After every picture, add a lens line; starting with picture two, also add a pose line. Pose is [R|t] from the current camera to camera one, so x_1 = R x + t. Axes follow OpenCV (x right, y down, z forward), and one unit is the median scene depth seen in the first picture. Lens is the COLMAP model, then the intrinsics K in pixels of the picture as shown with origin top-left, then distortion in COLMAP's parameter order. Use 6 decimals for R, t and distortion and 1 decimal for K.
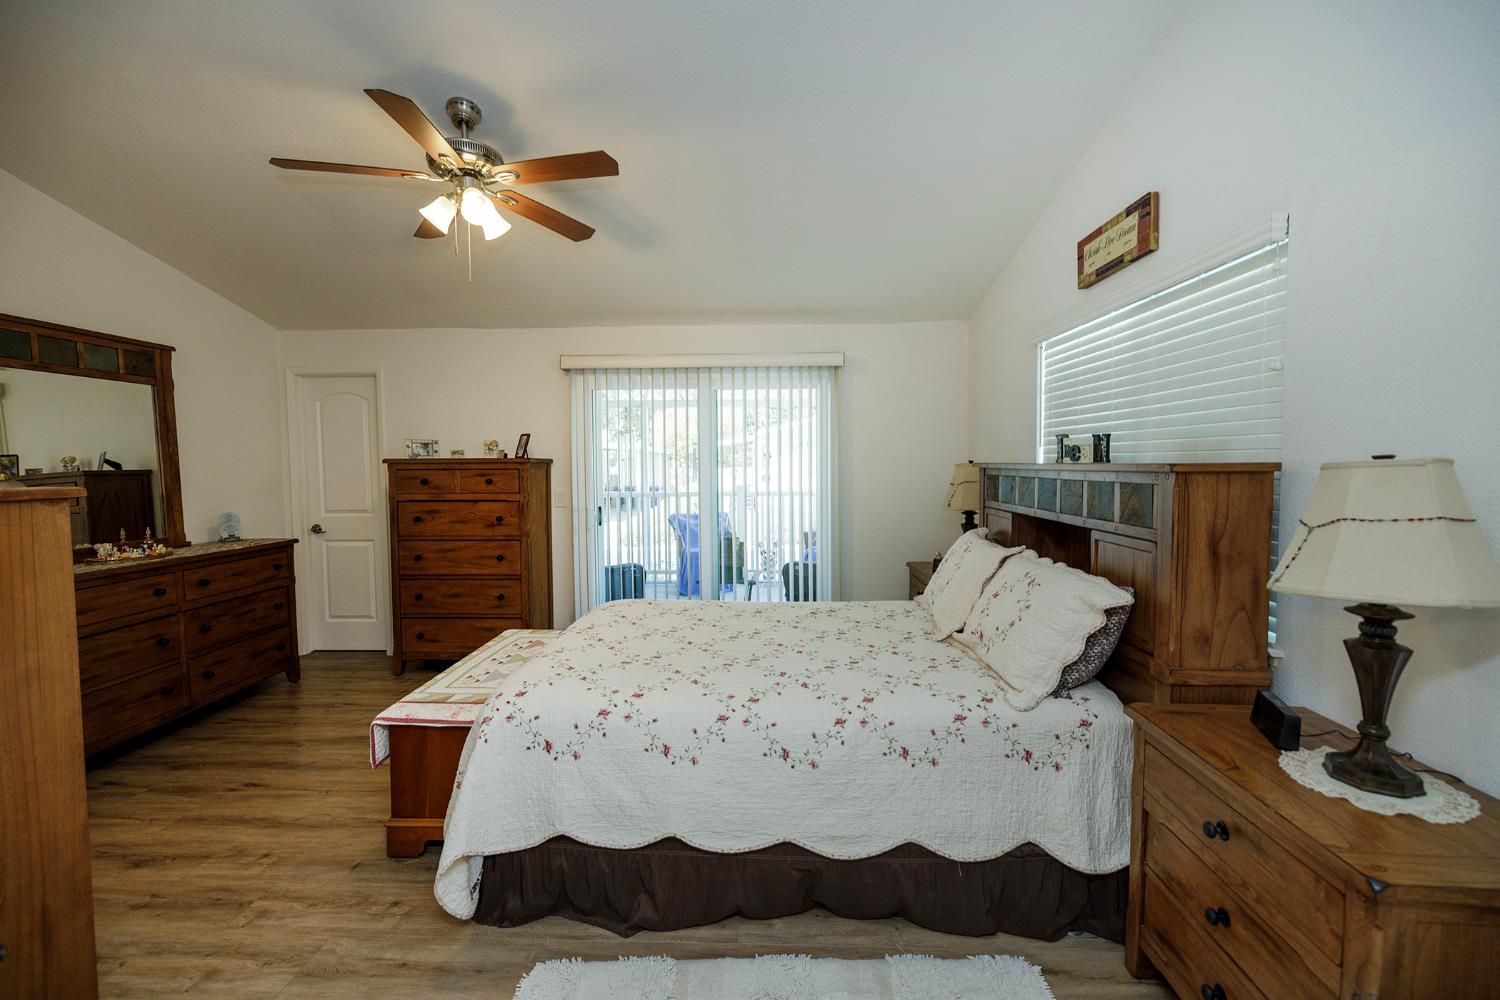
lens RADIAL K [[626.5, 0, 737.3], [0, 626.5, 496.7], [0, 0, 1]] dist [0.000100, 0.000356]
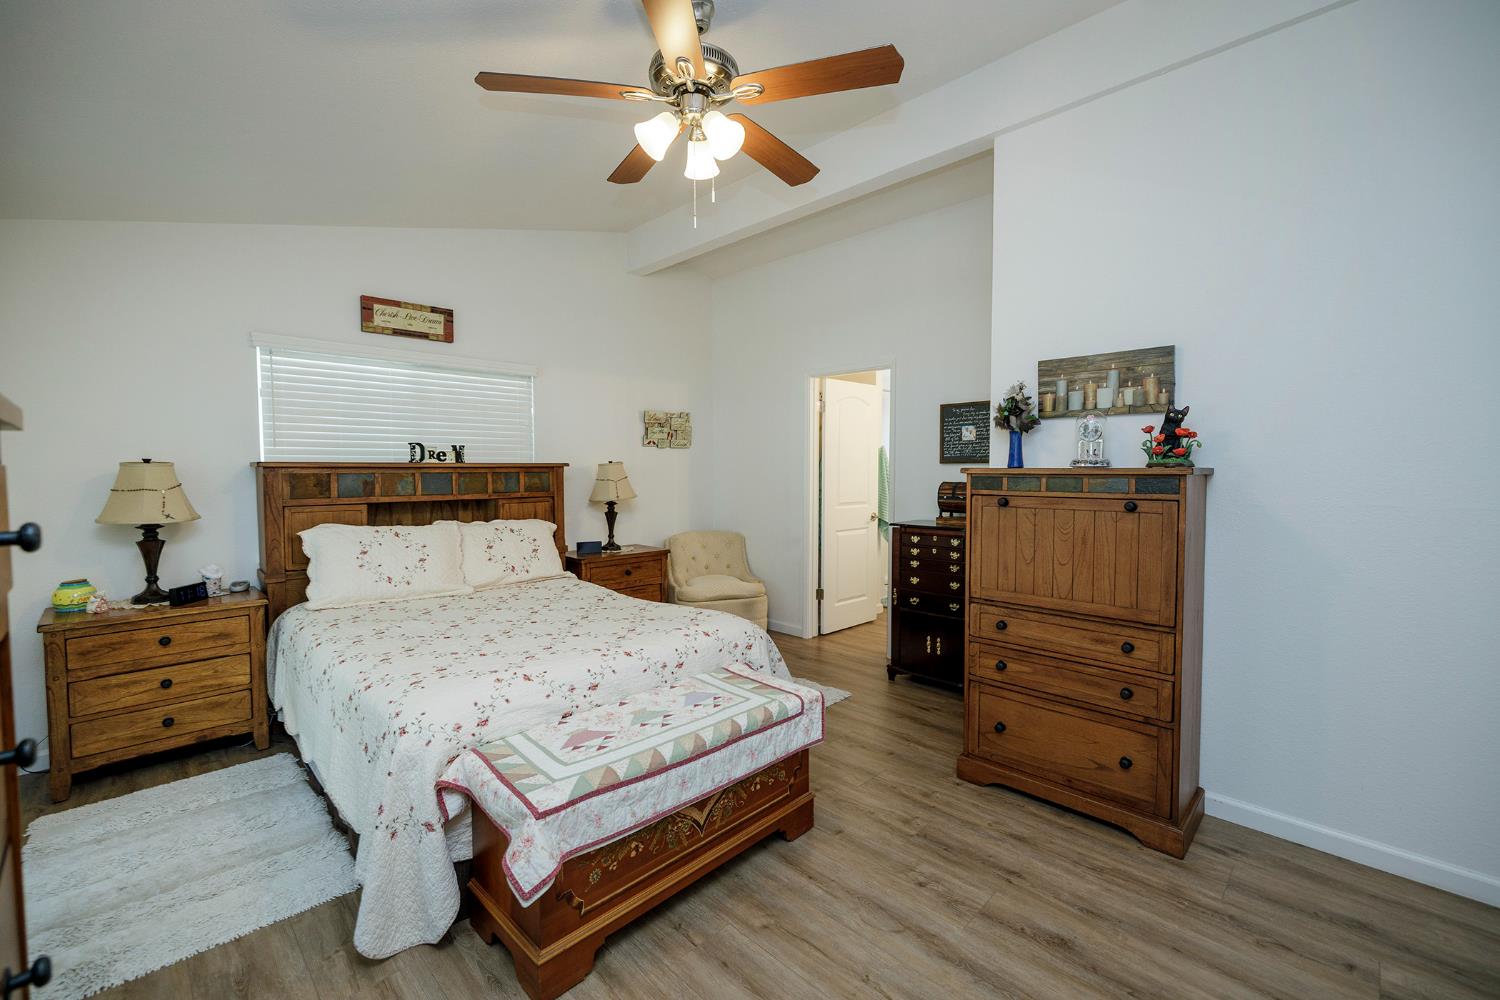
lens RADIAL K [[626.5, 0, 745.9], [0, 626.5, 493.2], [0, 0, 1]] dist [0.000100, 0.000356]
pose [[-0.735965, -0.023259, 0.676620, -0.641702], [0.041712, 0.995953, 0.079607, -0.041981], [-0.675733, 0.086811, -0.732017, 0.982891]]
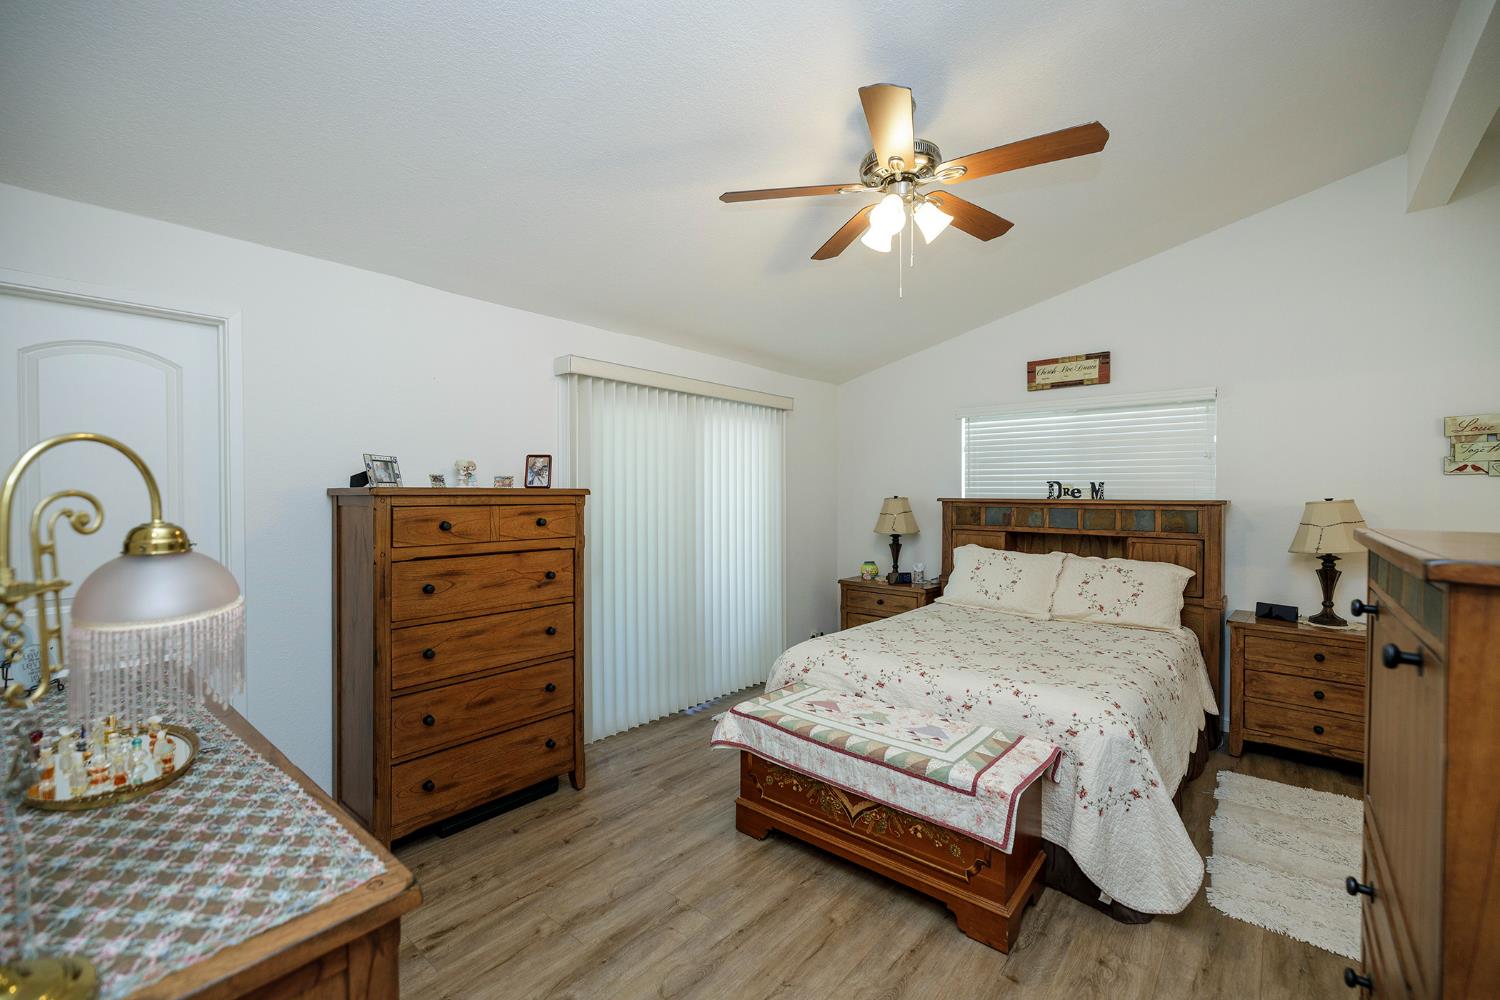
lens RADIAL K [[626.5, 0, 744.0], [0, 626.5, 503.8], [0, 0, 1]] dist [0.000100, 0.000356]
pose [[0.624300, -0.005314, 0.781166, -0.792584], [0.035419, 0.999141, -0.021509, -0.021841], [-0.780381, 0.041096, 0.623952, 0.390978]]
